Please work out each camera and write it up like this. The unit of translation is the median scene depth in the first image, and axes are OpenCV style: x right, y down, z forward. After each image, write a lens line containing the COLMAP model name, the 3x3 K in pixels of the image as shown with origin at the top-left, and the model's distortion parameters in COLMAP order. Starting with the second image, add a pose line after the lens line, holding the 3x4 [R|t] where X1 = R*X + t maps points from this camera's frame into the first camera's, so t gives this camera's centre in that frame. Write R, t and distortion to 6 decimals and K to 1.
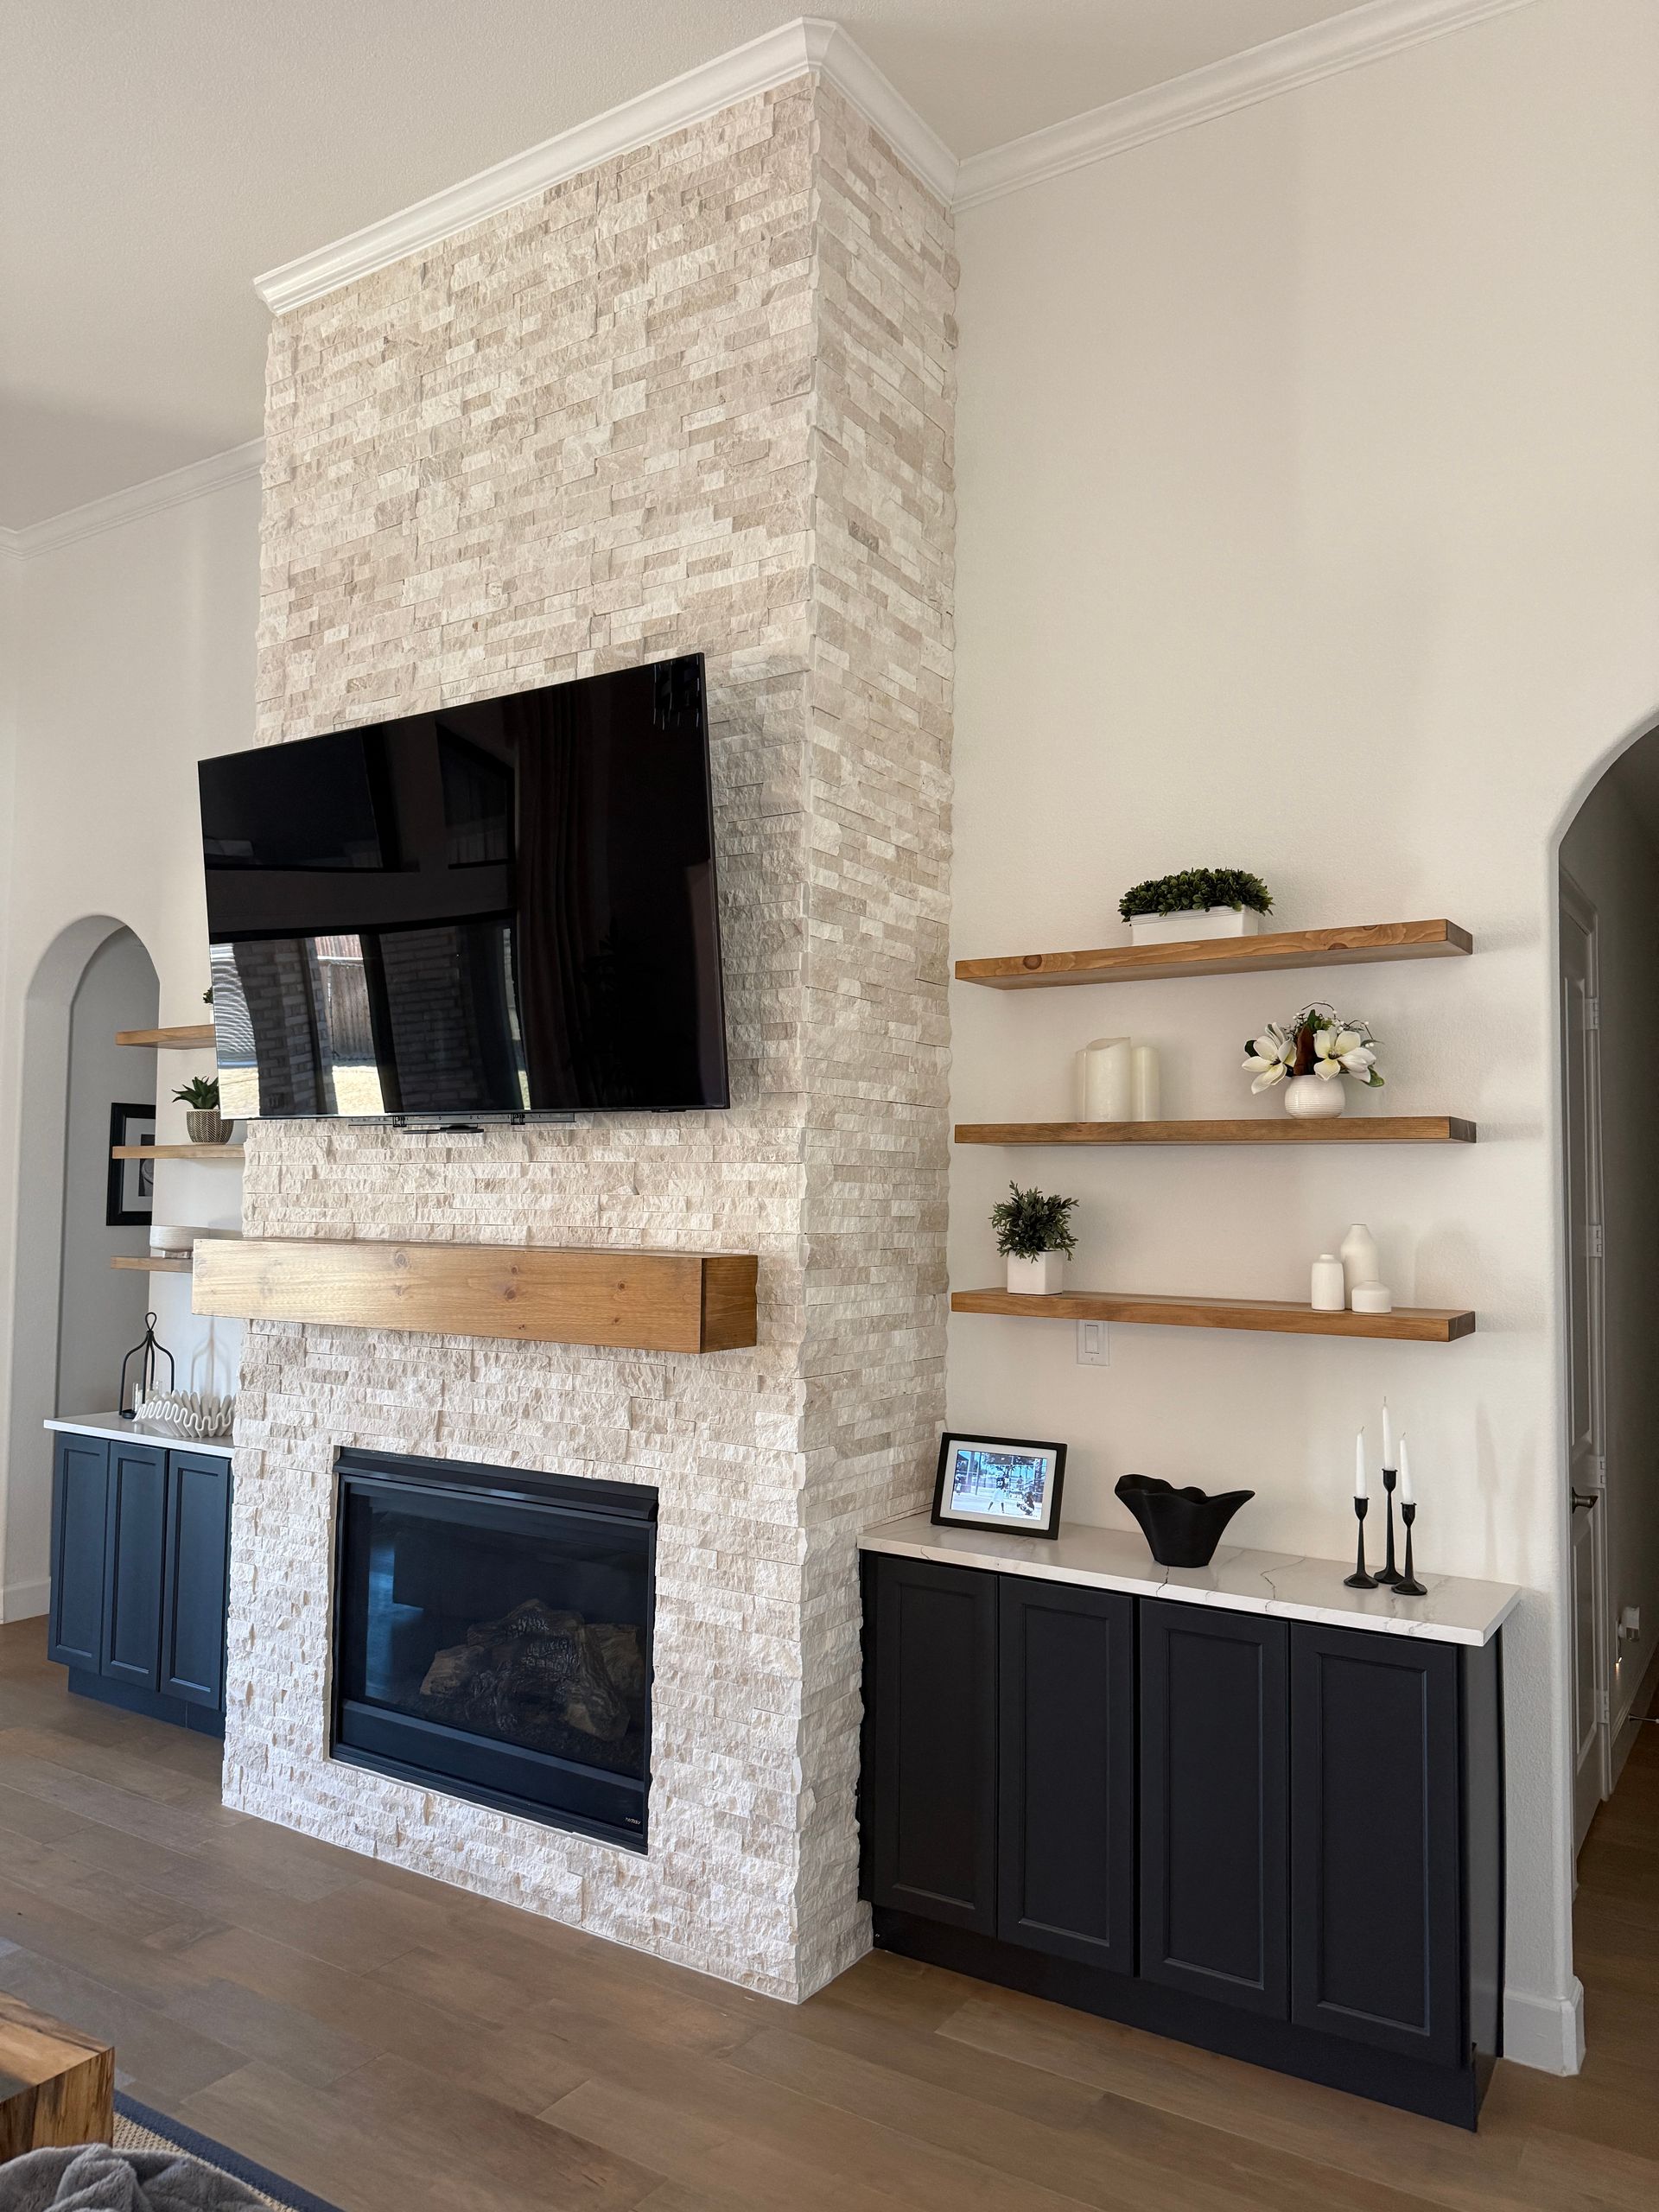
lens RADIAL K [[1567.3, 0, 819.1], [0, 1567.3, 1096.5], [0, 0, 1]] dist [0.125297, -0.232249]
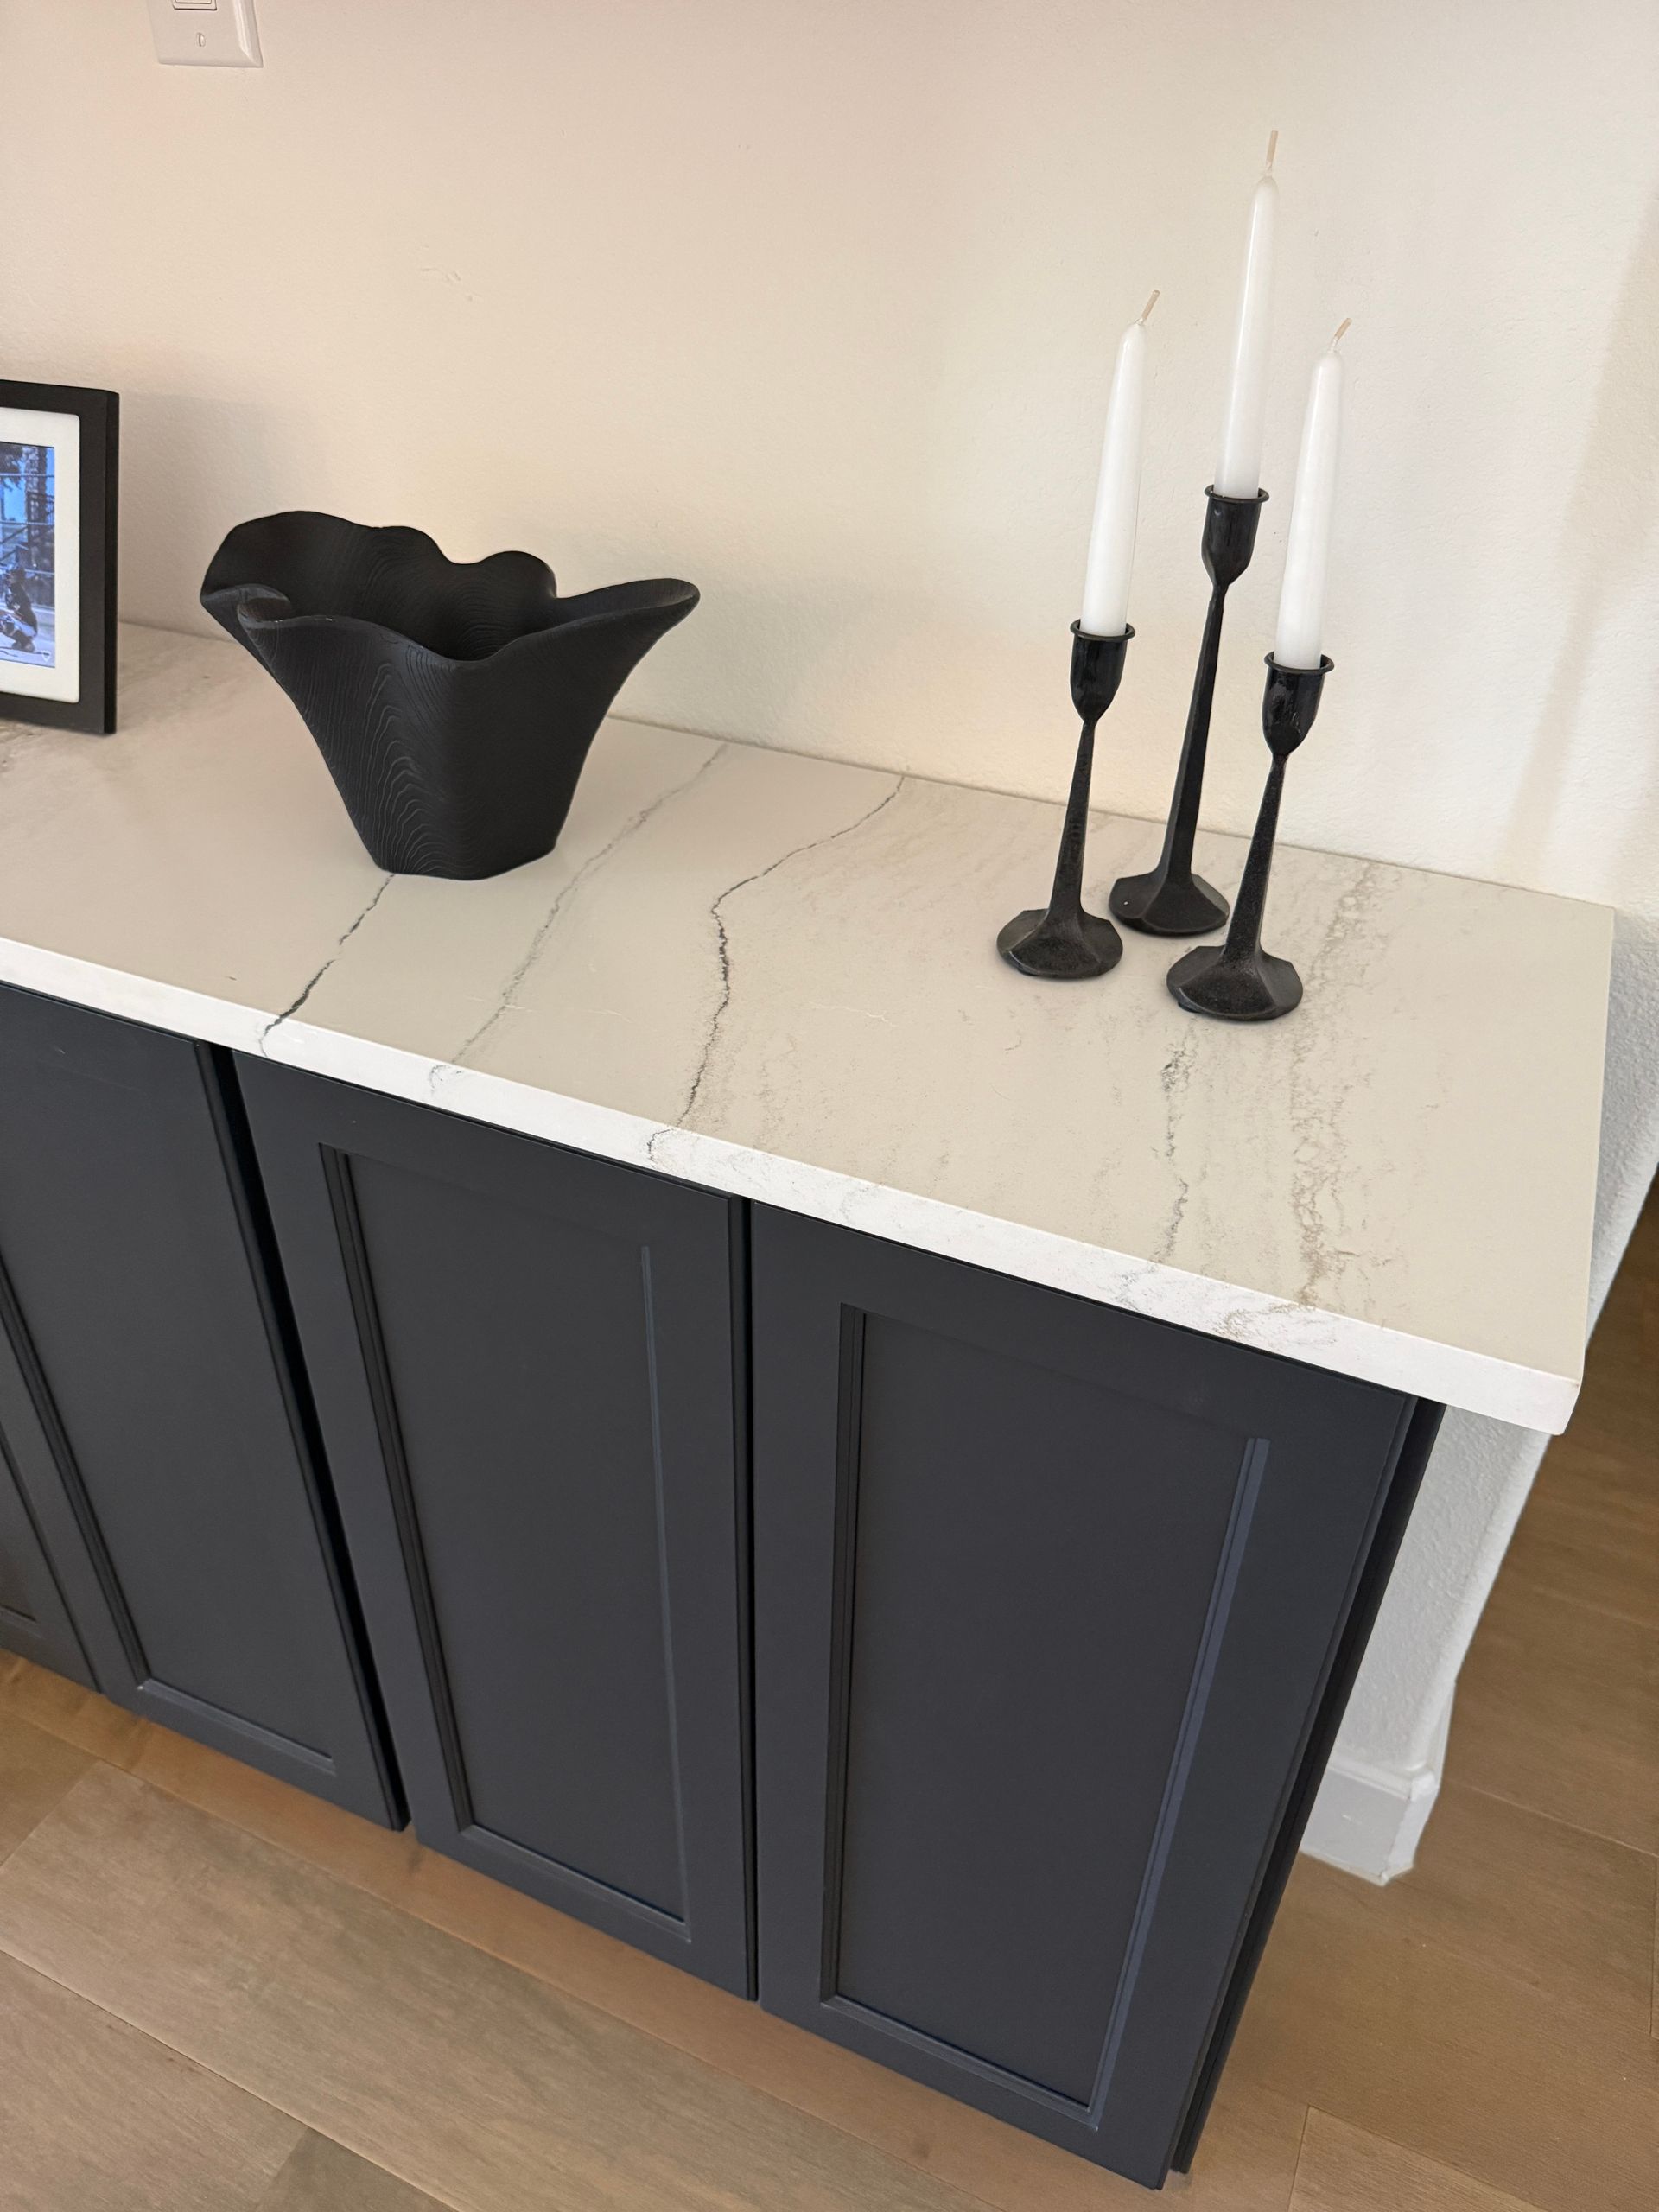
lens RADIAL K [[1604.2, 0, 829.5], [0, 1604.2, 1106.0], [0, 0, 1]] dist [0.118279, -0.188572]
pose [[0.987152, -0.095553, 0.128062, 0.236019], [-0.006029, 0.778638, 0.627445, 0.140918], [-0.159668, -0.620156, 0.768058, 0.697050]]
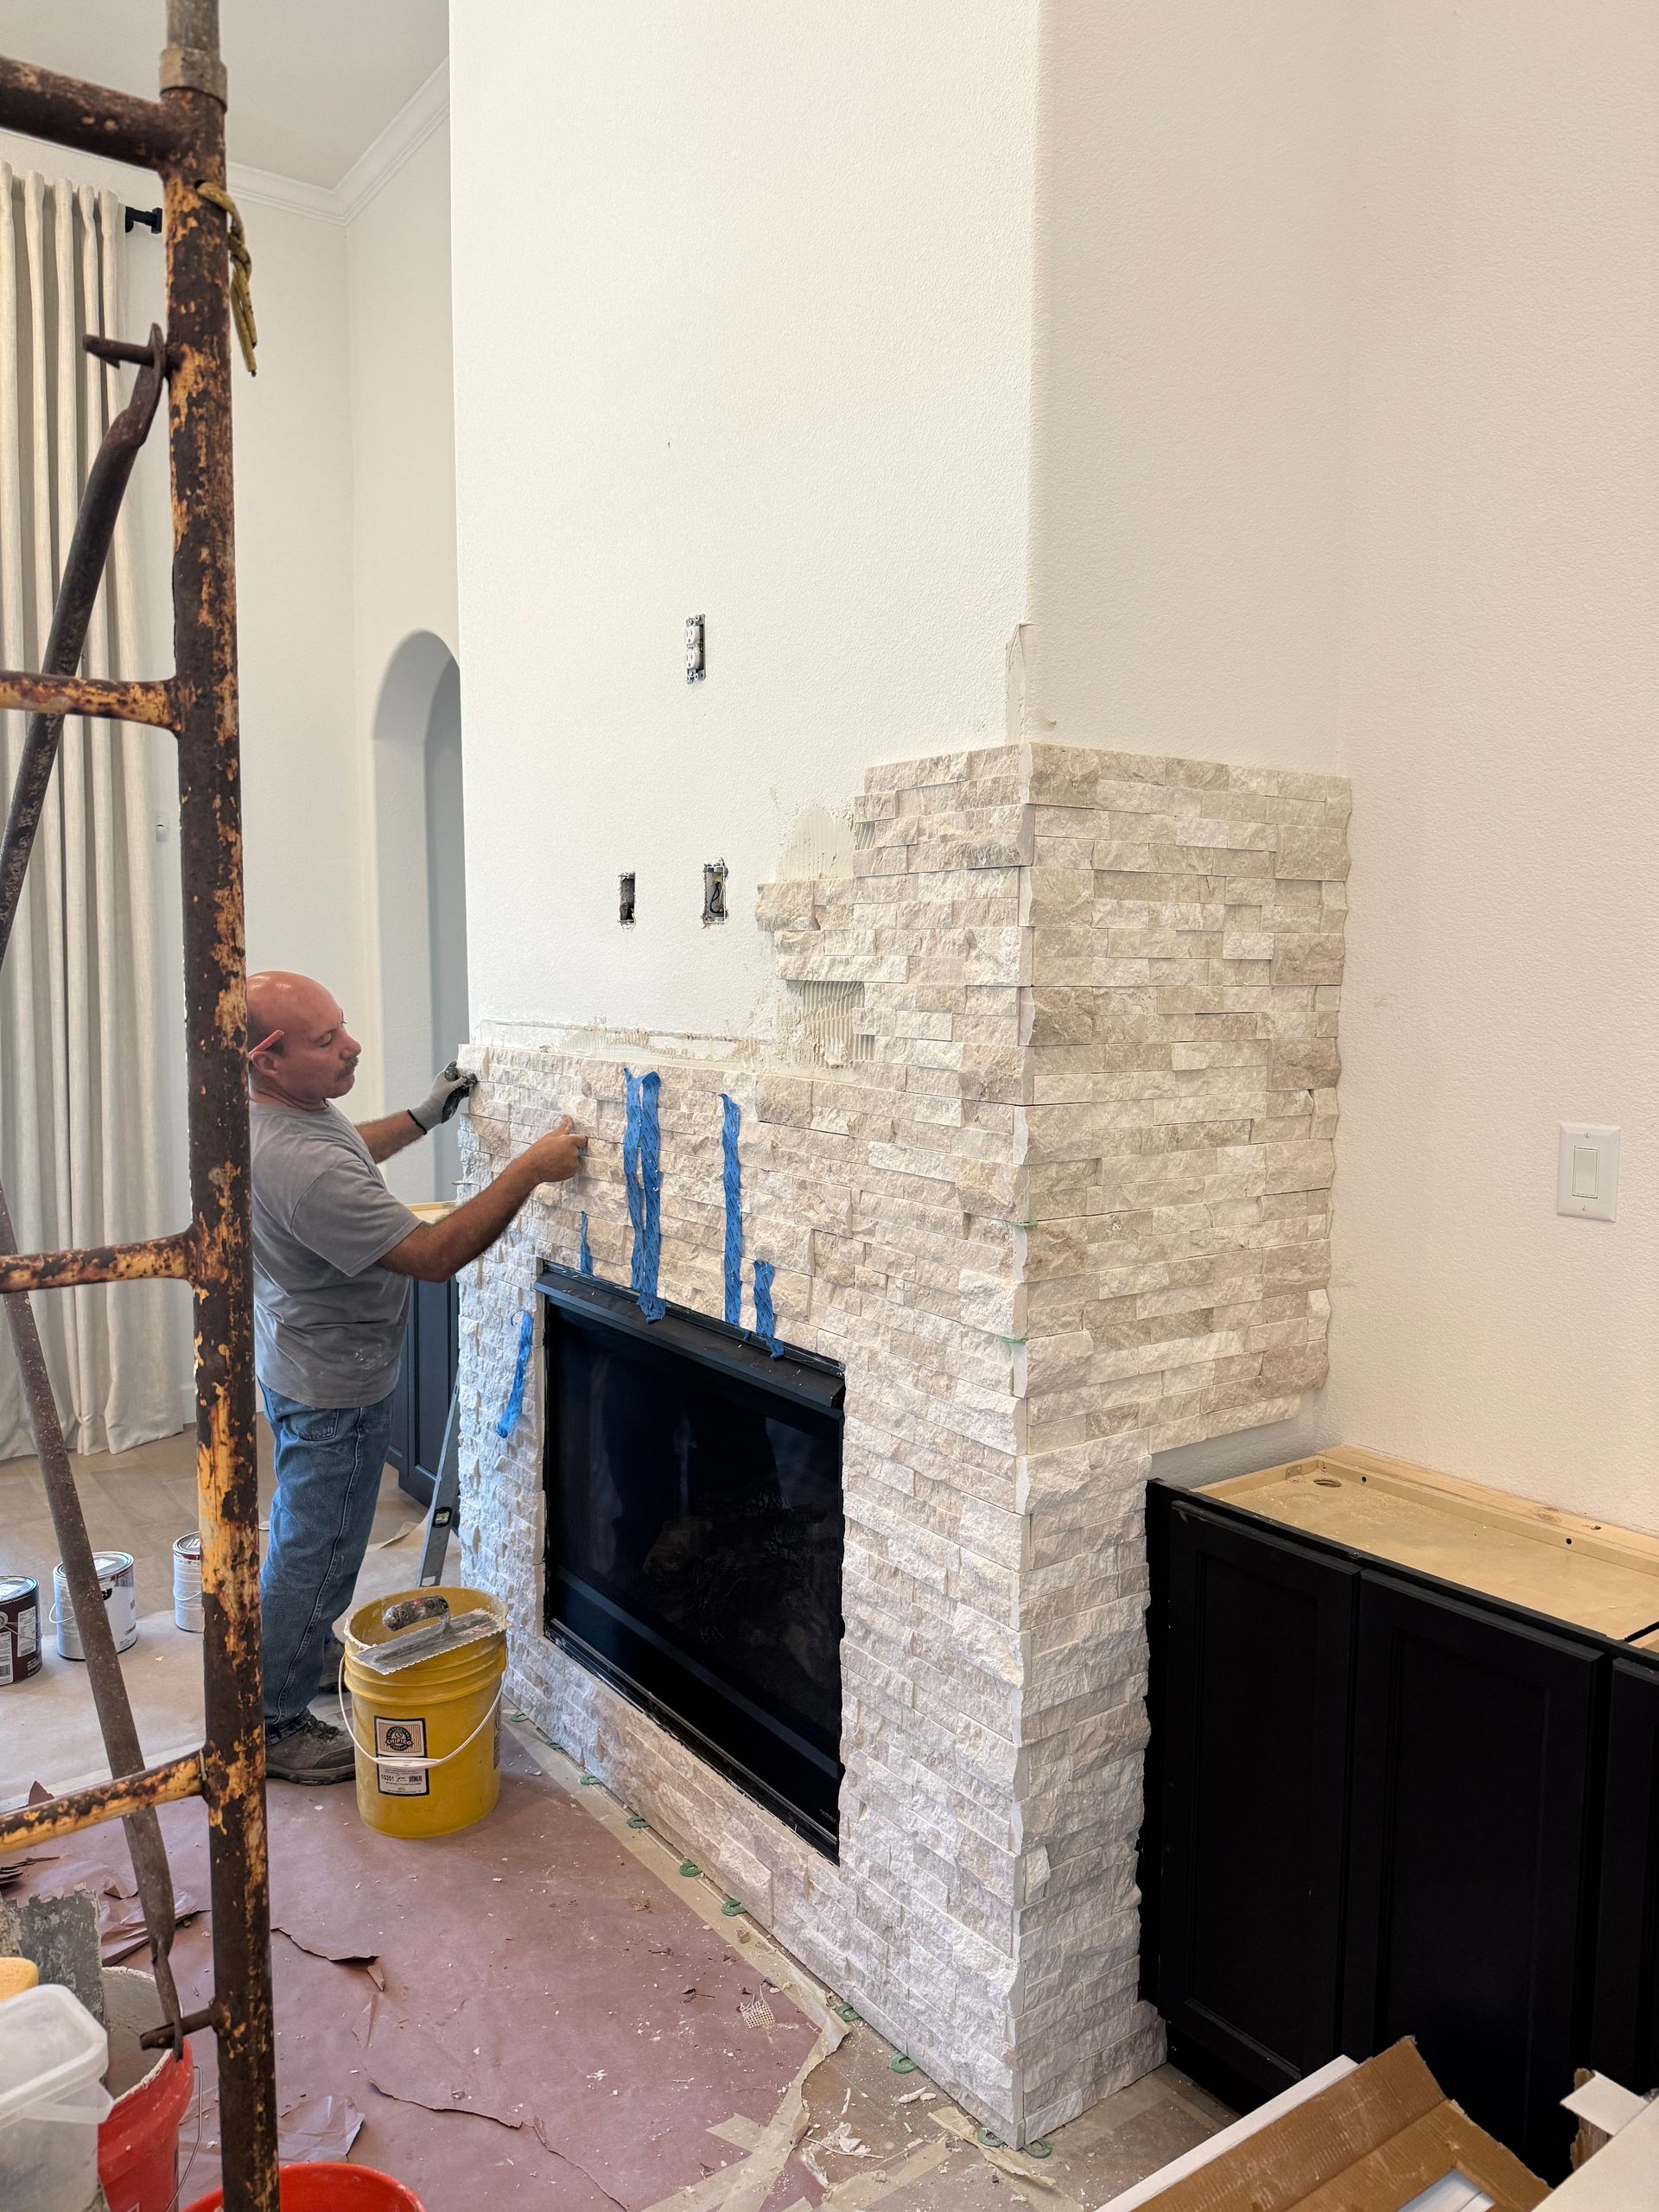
lens RADIAL K [[1565.9, 0, 829.5], [0, 1565.9, 1106.0], [0, 0, 1]] dist [0.086724, -0.141220]
pose [[0.934583, 0.024479, -0.354901, 0.127758], [0.027738, 0.989578, 0.141298, 0.045262], [0.354662, -0.141899, 0.924164, 0.403732]]
